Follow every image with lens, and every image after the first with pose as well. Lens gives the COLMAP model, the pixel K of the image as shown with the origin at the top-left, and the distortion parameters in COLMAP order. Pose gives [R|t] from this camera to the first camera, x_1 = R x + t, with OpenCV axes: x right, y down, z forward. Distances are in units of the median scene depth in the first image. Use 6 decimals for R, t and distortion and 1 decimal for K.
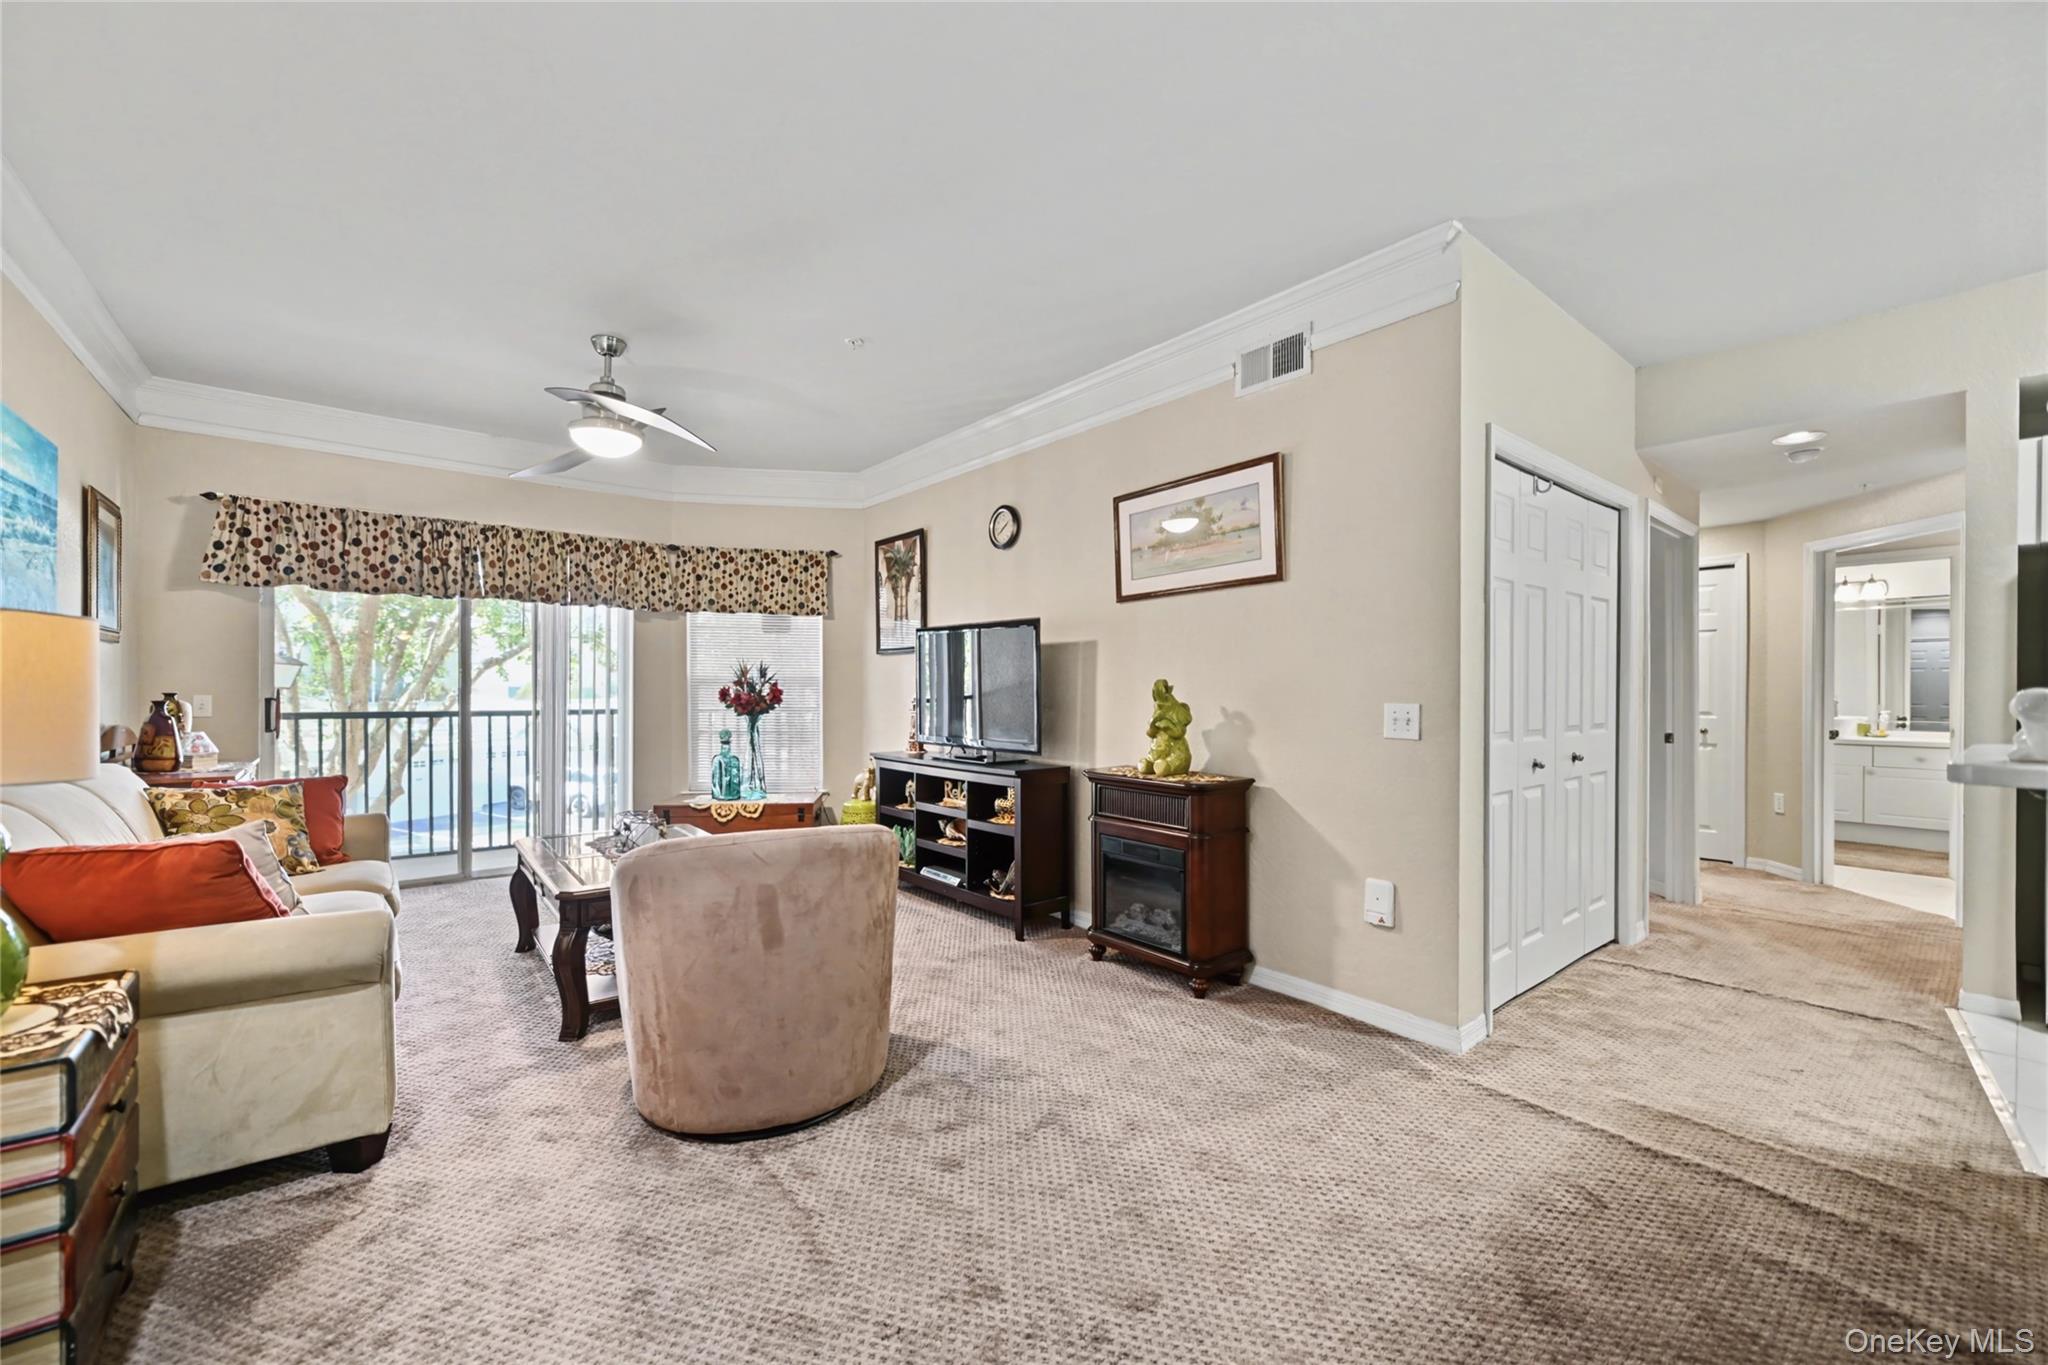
lens RADIAL K [[819.3, 0, 1024.0], [0, 819.3, 682.5], [0, 0, 1]] dist [0.000843, 0.000189]
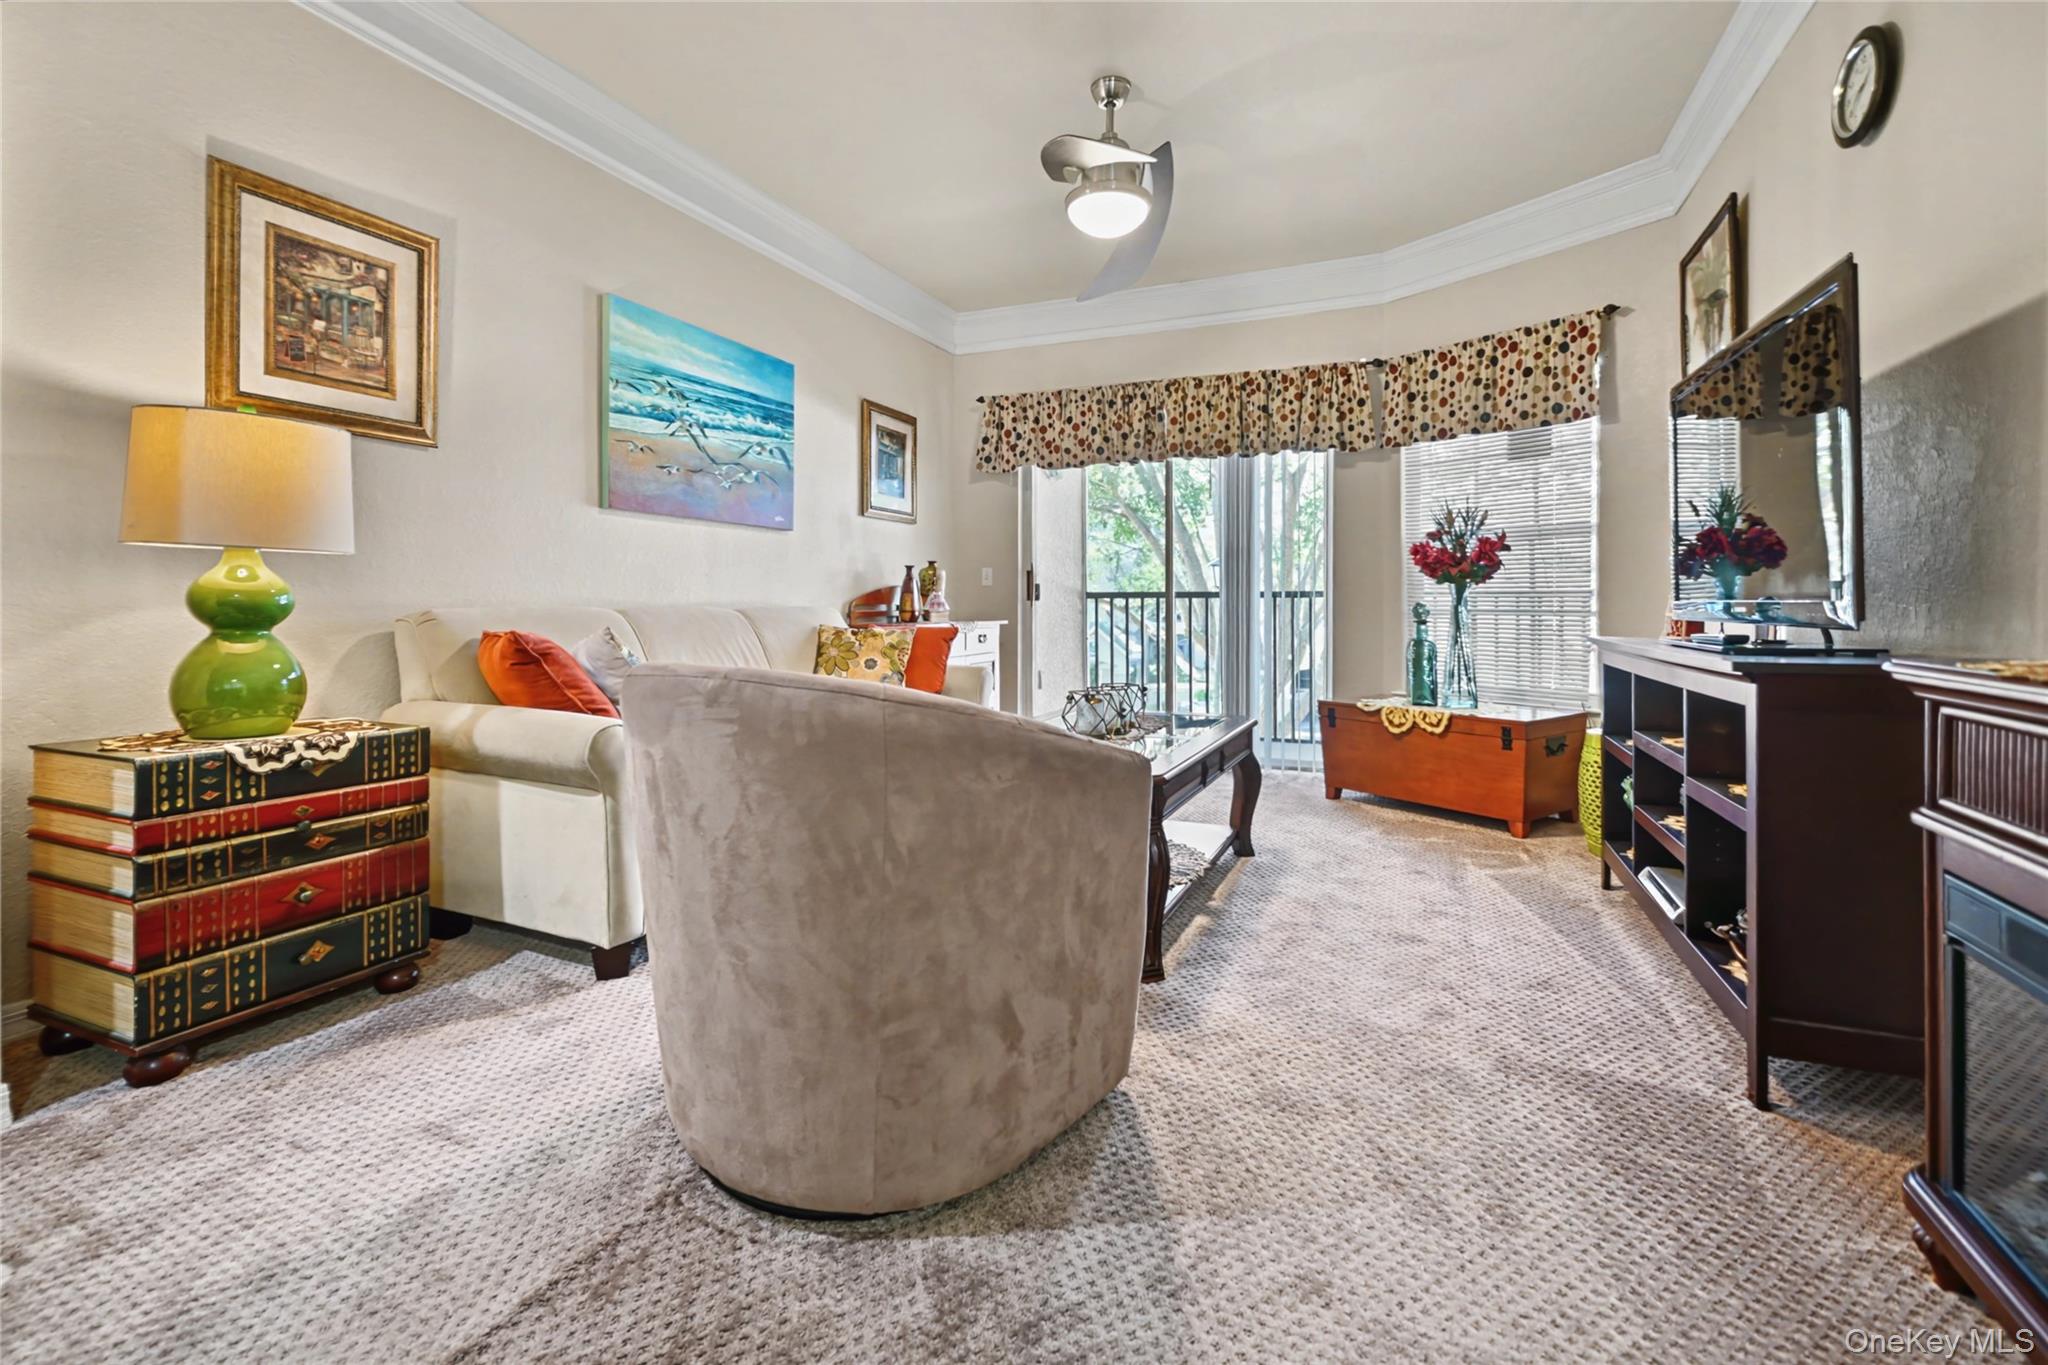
lens RADIAL K [[889.4, 0, 1028.1], [0, 889.4, 603.1], [0, 0, 1]] dist [0.002254, -0.000079]
pose [[0.473419, -0.003430, -0.880830, 0.144305], [0.008620, 0.999963, 0.000739, 0.054389], [0.880795, -0.007943, 0.473431, 0.355959]]
